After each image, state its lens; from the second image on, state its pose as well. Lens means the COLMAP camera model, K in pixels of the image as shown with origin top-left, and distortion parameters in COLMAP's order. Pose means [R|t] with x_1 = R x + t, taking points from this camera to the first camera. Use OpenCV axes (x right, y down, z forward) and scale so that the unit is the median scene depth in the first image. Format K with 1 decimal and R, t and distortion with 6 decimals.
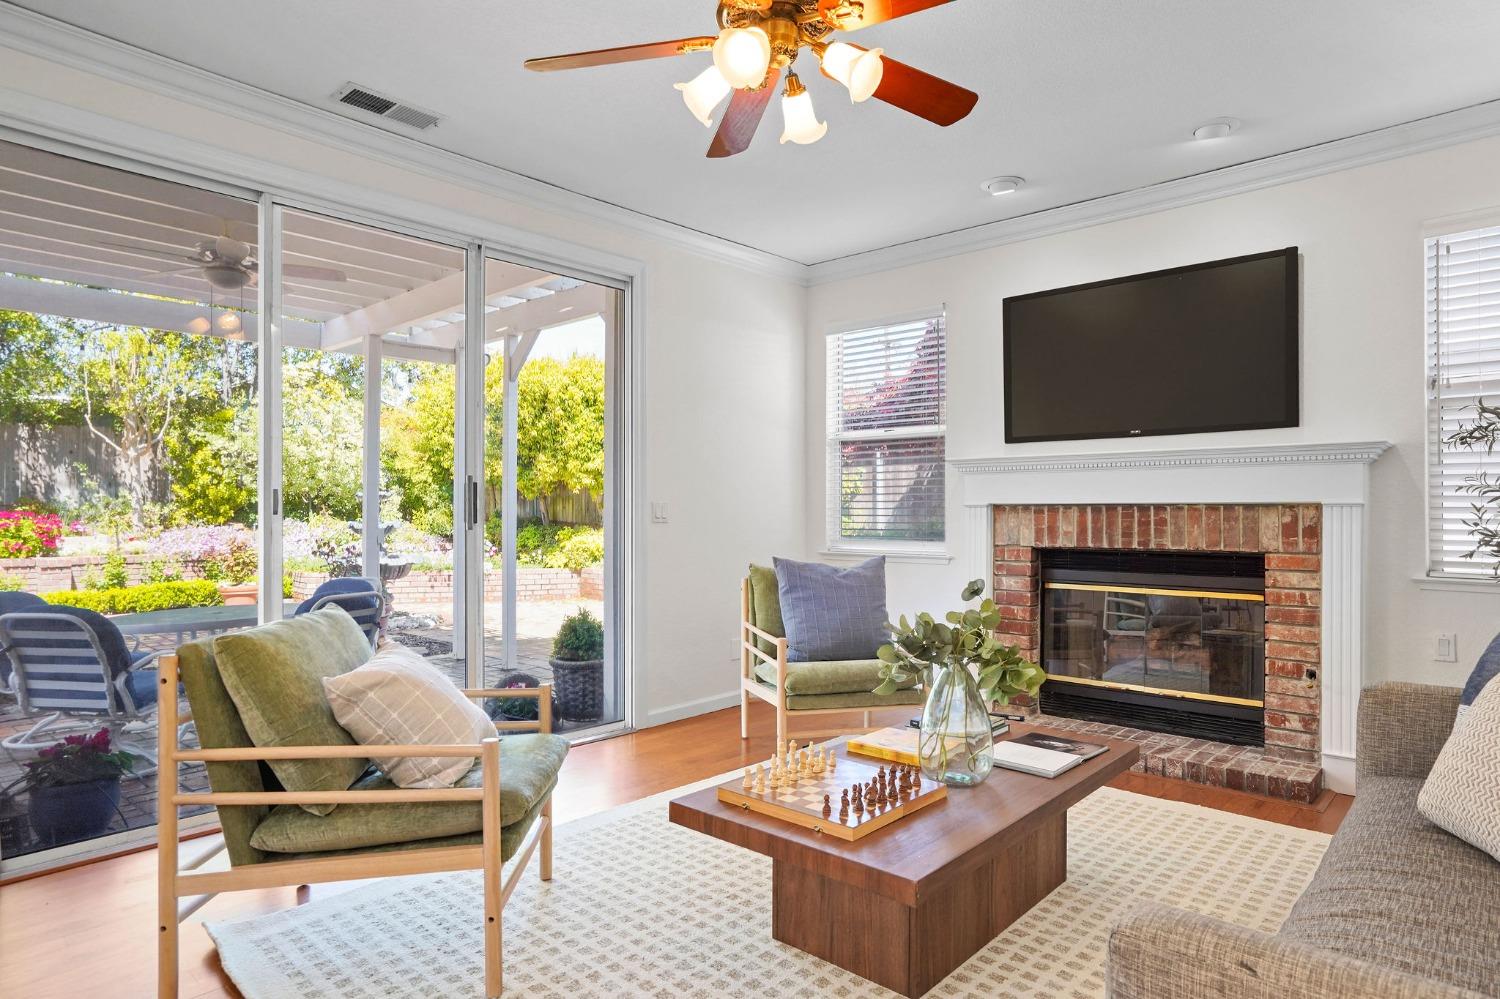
lens RADIAL K [[861.0, 0, 766.1], [0, 861.0, 506.5], [0, 0, 1]] dist [-0.028912, 0.010655]
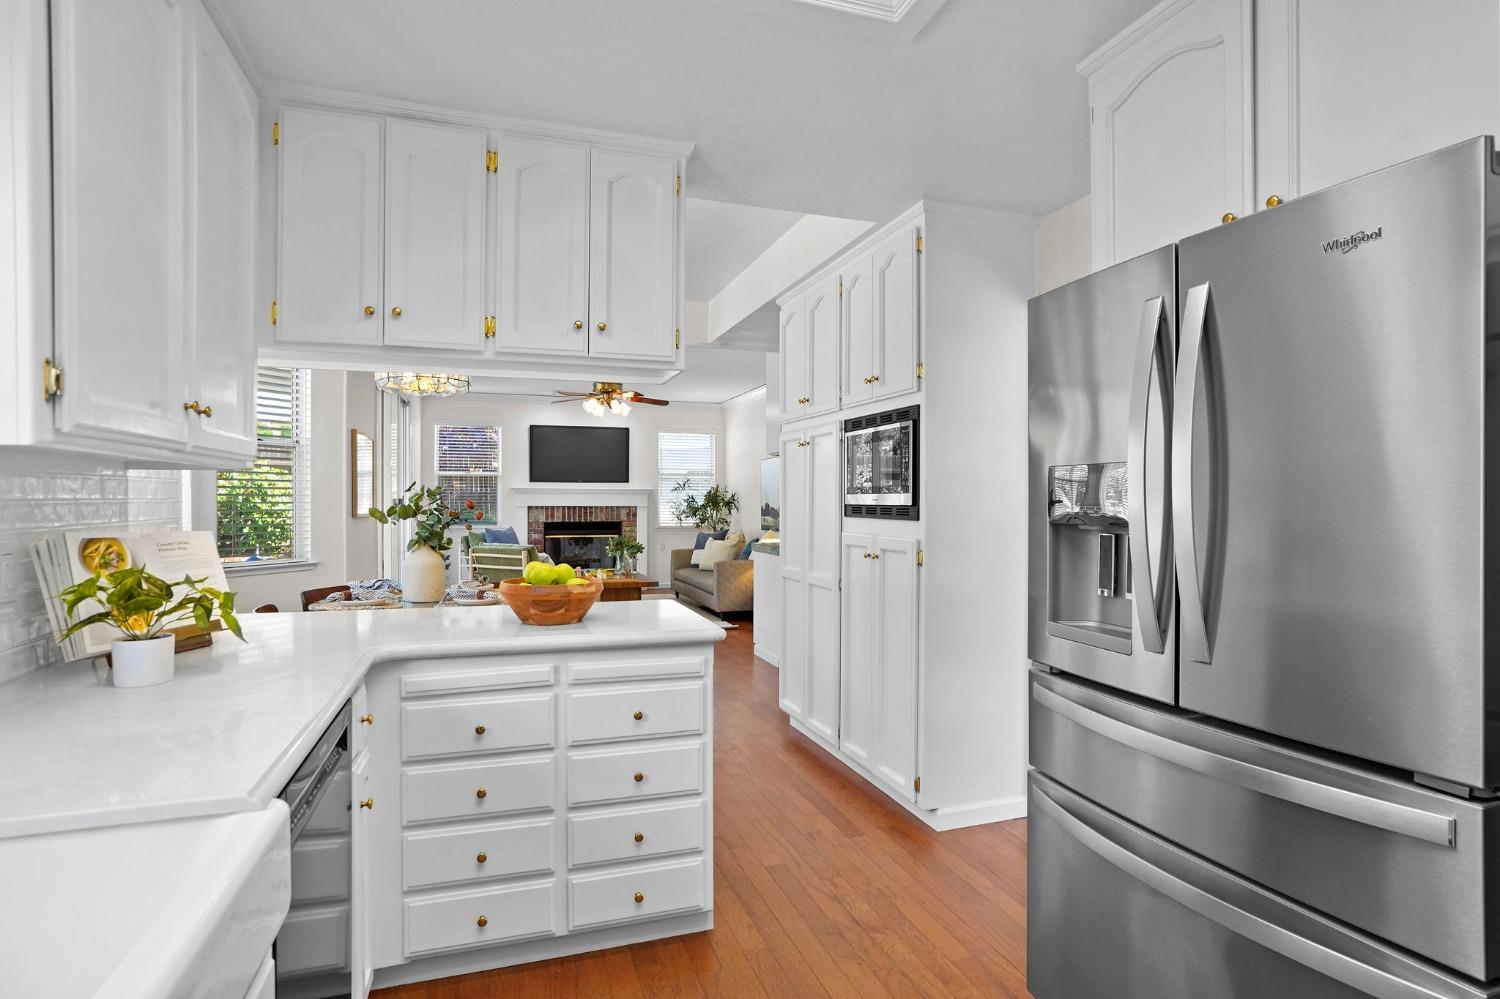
lens RADIAL K [[797.3, 0, 761.7], [0, 797.3, 498.8], [0, 0, 1]] dist [-0.025691, 0.005554]
pose [[0.466837, 0.003210, 0.884338, -1.844540], [-0.007660, 0.999971, 0.000414, -0.037124], [-0.884310, -0.006968, 0.466848, -0.882091]]
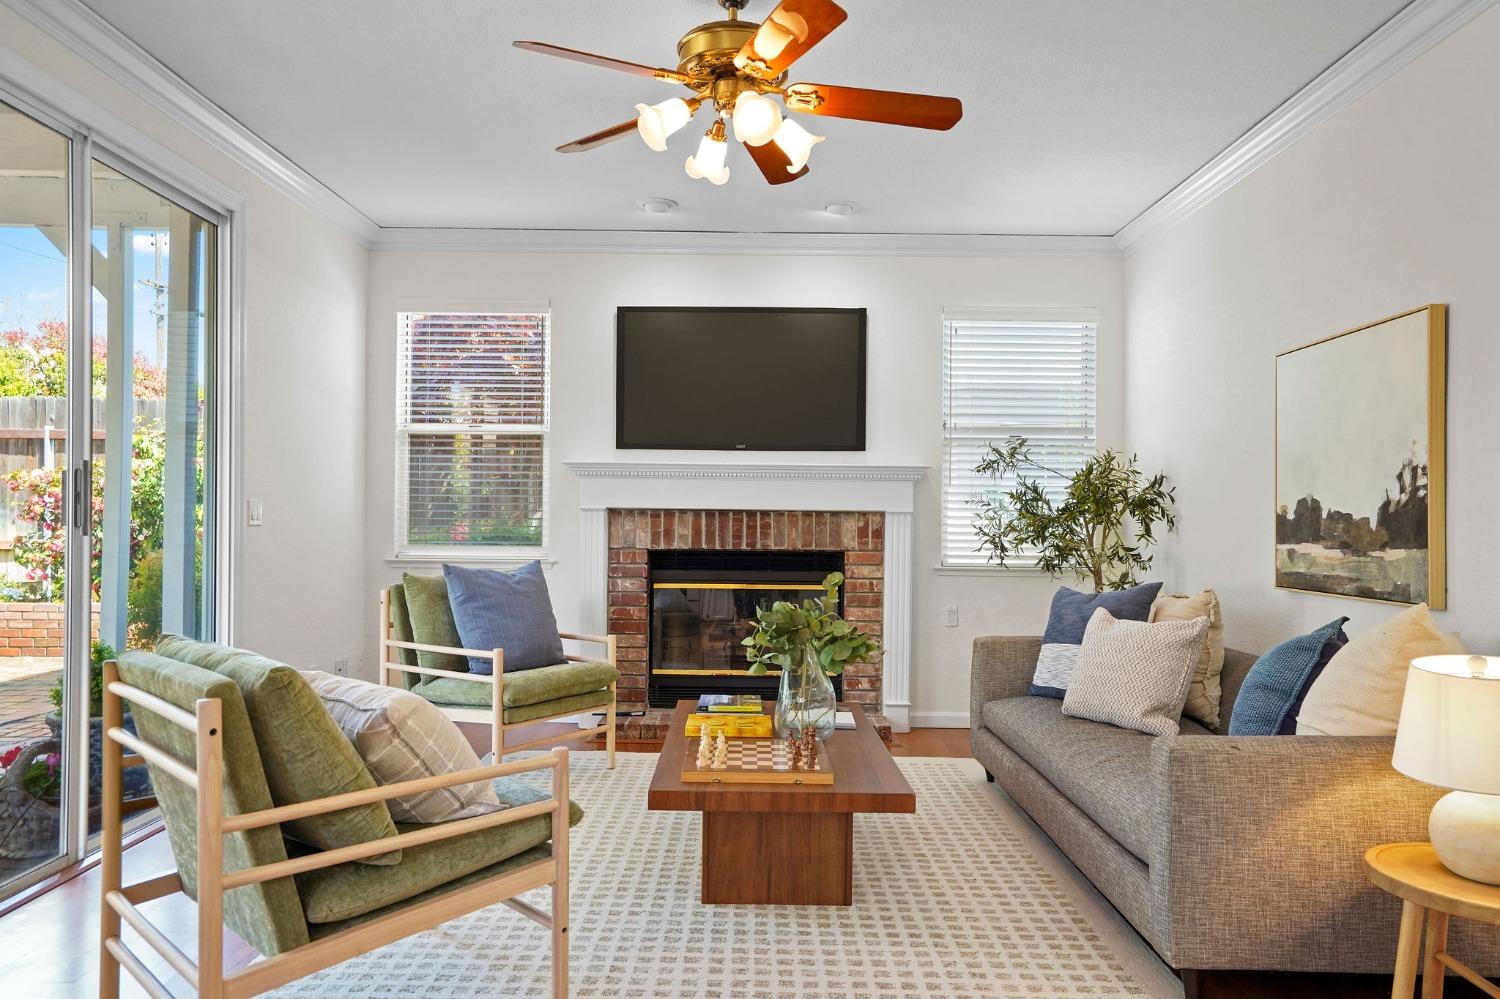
lens RADIAL K [[1016.3, 0, 746.8], [0, 1016.3, 511.5], [0, 0, 1]] dist [-0.020326, 0.008723]
pose [[0.736527, 0.011248, 0.676315, -0.526529], [-0.014160, 0.999899, -0.001209, 0.000528], [-0.676260, -0.008686, 0.736612, 0.003377]]
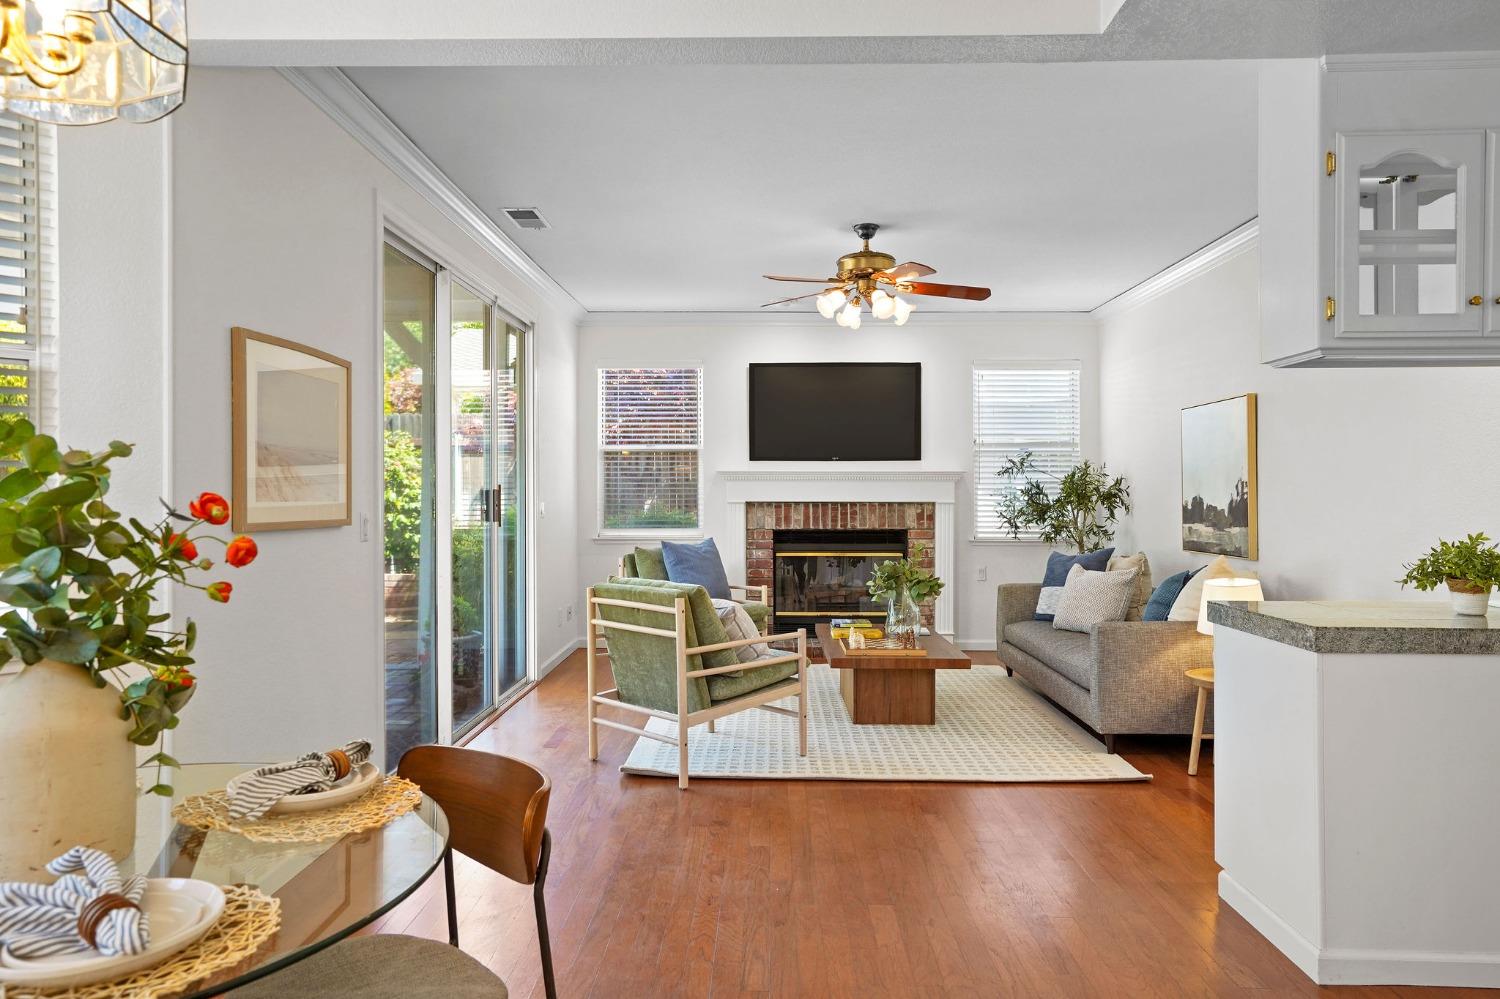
lens RADIAL K [[1022.6, 0, 744.4], [0, 1022.6, 479.3], [0, 0, 1]] dist [-0.029559, 0.000820]
pose [[0.747005, 0.008556, 0.664764, -1.125704], [-0.004223, 0.999958, -0.008125, -0.033339], [-0.664805, 0.003262, 0.747010, -0.395840]]
